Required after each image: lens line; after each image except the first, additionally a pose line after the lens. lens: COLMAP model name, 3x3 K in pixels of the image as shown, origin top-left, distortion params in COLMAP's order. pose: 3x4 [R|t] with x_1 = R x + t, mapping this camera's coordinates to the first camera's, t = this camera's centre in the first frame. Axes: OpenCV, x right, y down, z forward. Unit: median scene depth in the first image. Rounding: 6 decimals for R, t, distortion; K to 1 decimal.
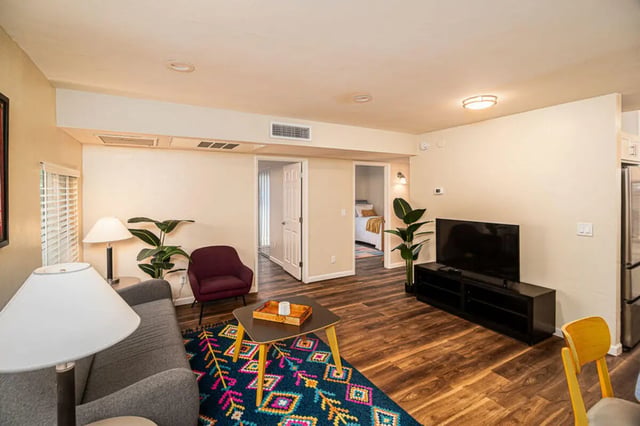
lens RADIAL K [[287.4, 0, 318.3], [0, 287.4, 205.5], [0, 0, 1]] dist [-0.000009, -0.000090]
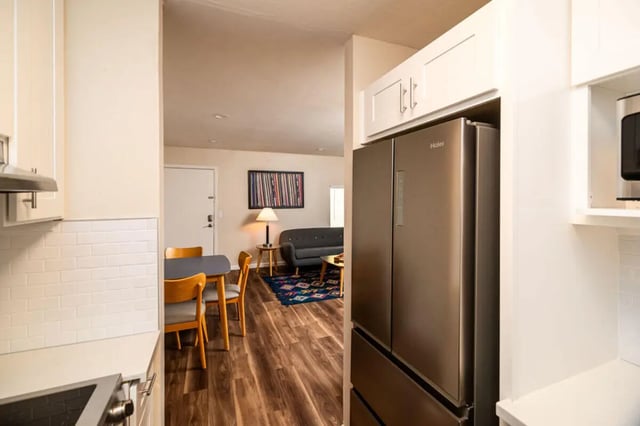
lens RADIAL K [[272.9, 0, 320.3], [0, 272.9, 201.5], [0, 0, 1]] dist [0.000306, 0.000005]
pose [[-0.122989, 0.011490, -0.992342, 1.725065], [-0.044555, 0.998861, 0.017088, -0.019144], [0.991407, 0.046315, -0.122337, 1.048532]]
